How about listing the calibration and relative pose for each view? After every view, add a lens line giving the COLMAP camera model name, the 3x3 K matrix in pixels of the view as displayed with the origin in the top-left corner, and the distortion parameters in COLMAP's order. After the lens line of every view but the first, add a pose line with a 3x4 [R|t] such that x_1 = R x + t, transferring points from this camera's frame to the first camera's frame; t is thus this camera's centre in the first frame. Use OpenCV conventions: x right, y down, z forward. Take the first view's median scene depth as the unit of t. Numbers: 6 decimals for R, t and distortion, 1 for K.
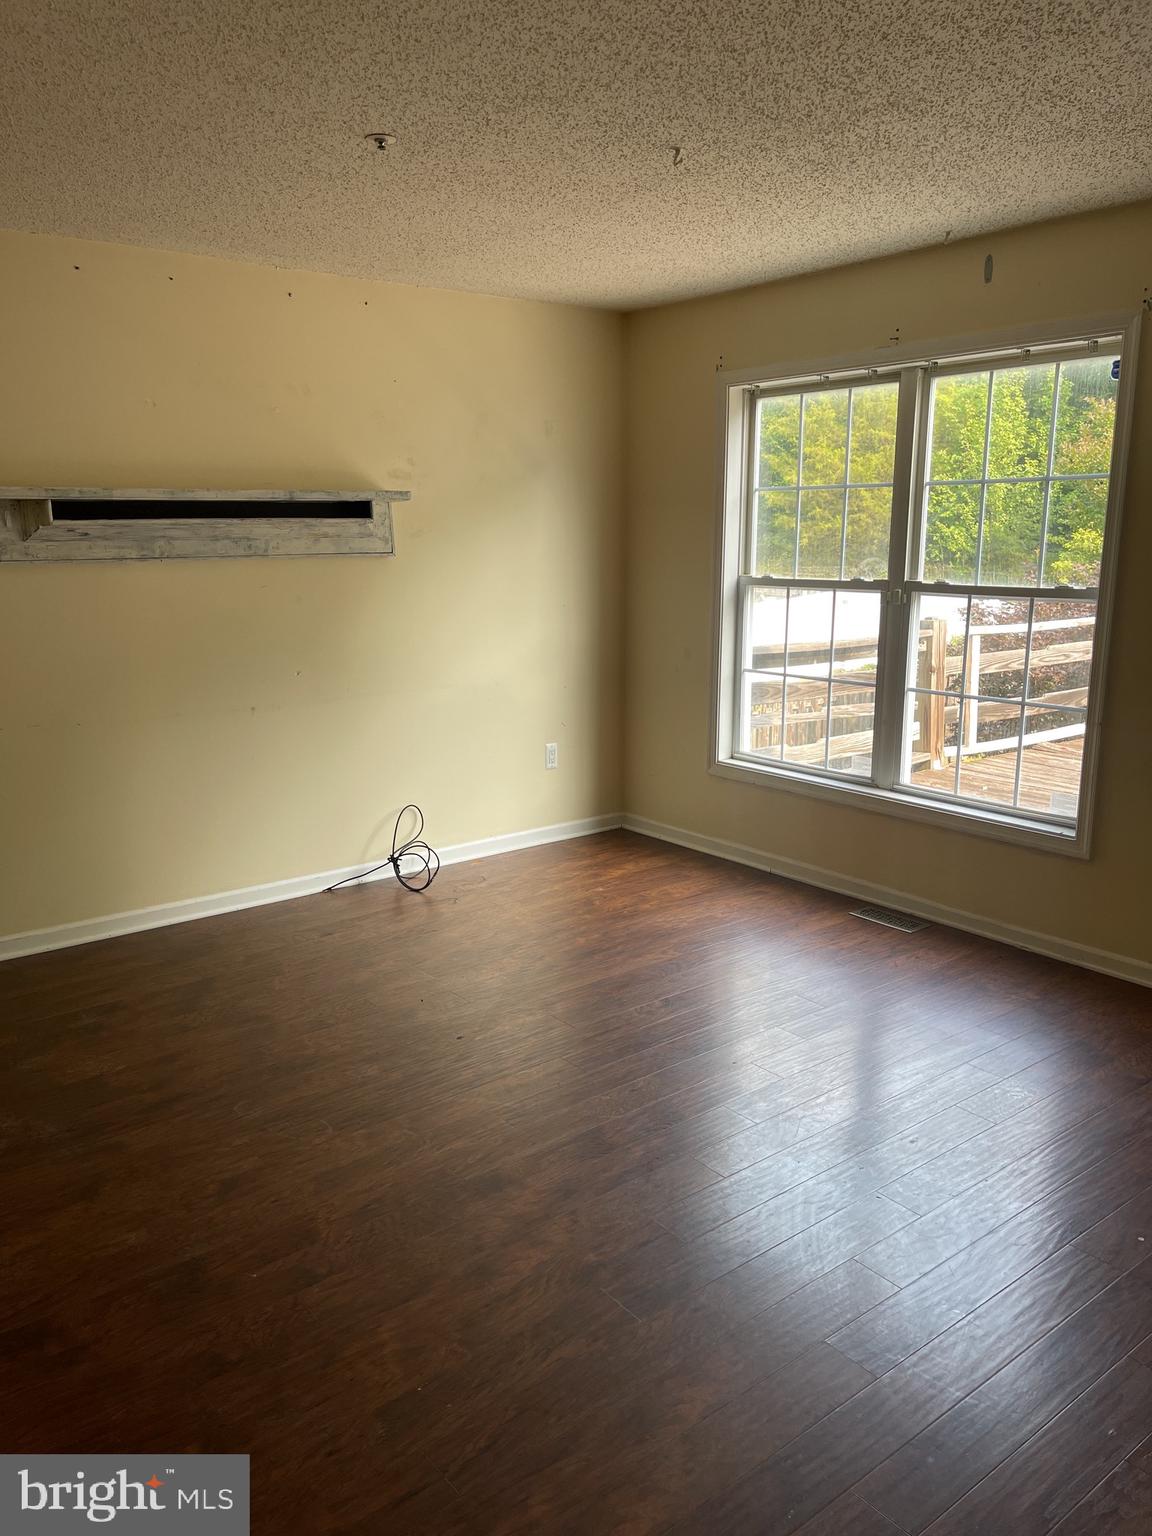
lens RADIAL K [[1177.2, 0, 565.4], [0, 1177.2, 768.7], [0, 0, 1]] dist [0.034061, -0.003378]
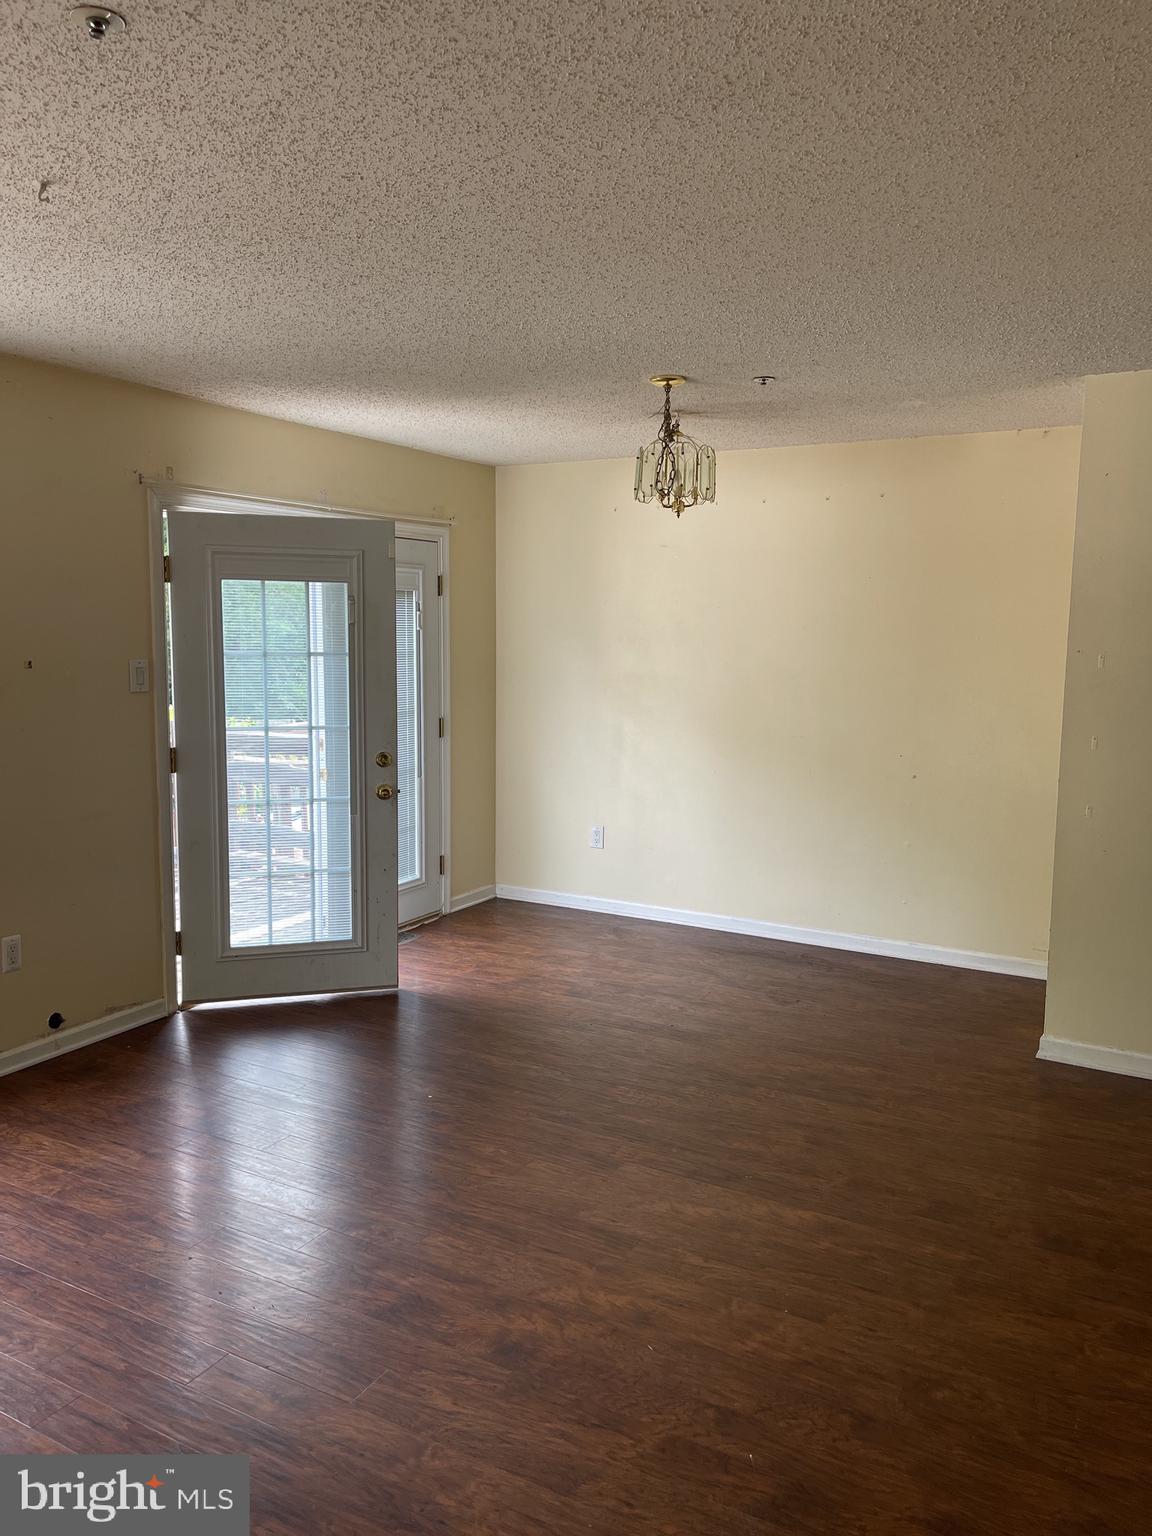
lens RADIAL K [[1177.2, 0, 565.4], [0, 1177.2, 768.7], [0, 0, 1]] dist [0.034061, -0.003378]
pose [[-0.378894, -0.114441, 0.918337, -0.958302], [0.179862, 0.964296, 0.194377, -0.289154], [-0.907794, 0.238822, -0.344782, 1.266591]]
